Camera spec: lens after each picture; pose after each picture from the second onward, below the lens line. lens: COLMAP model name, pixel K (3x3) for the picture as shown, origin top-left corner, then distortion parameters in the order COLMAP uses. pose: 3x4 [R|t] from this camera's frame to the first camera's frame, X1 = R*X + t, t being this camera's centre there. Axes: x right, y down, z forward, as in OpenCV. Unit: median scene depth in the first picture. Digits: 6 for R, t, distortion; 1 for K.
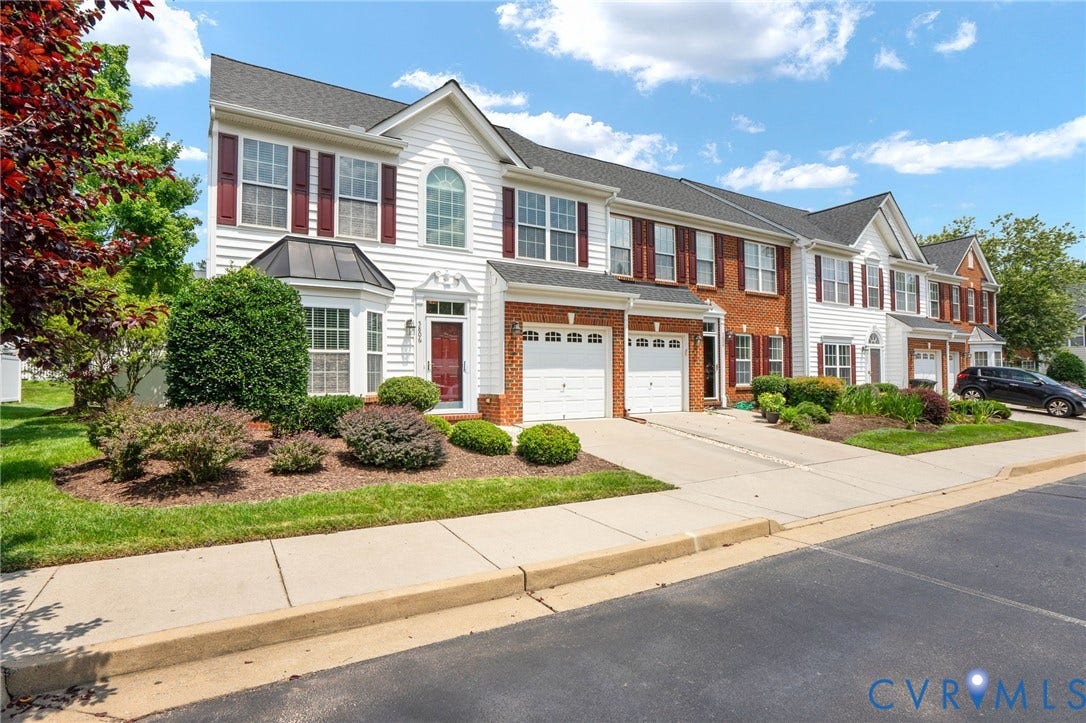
lens RADIAL K [[542.6, 0, 542.3], [0, 542.6, 358.0], [0, 0, 1]] dist [0.002605, 0.000374]
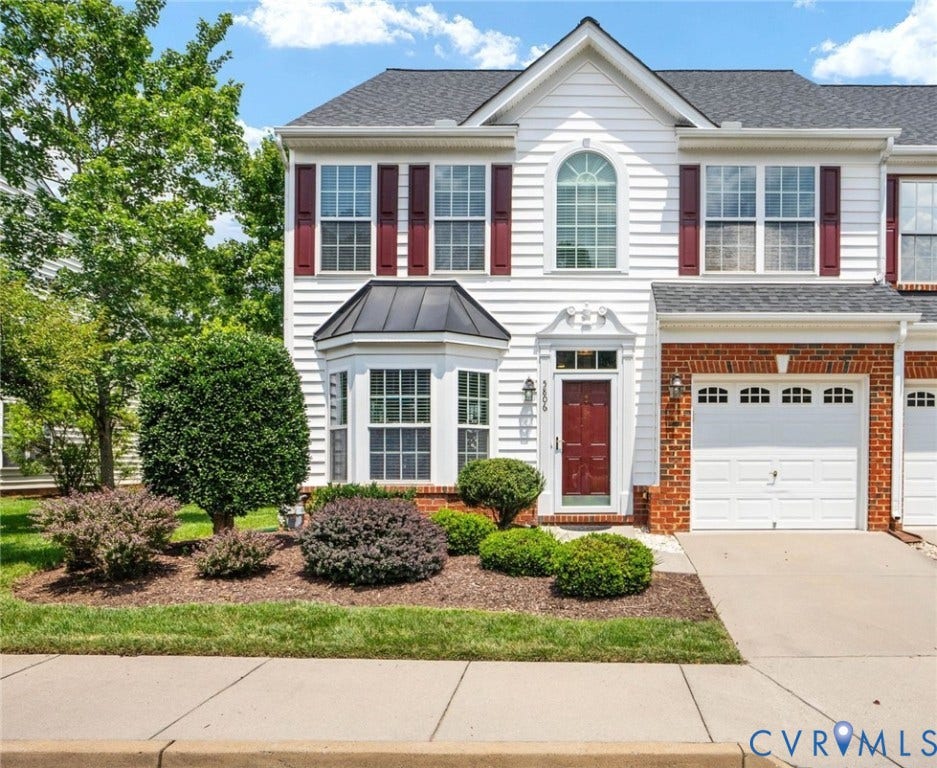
lens RADIAL K [[753.2, 0, 469.5], [0, 753.2, 466.5], [0, 0, 1]] dist [0.004108, 0.001874]
pose [[0.870020, 0.007170, -0.492964, 0.172414], [0.013950, 0.999136, 0.039153, 0.004018], [0.492819, -0.040941, 0.869168, 0.093304]]
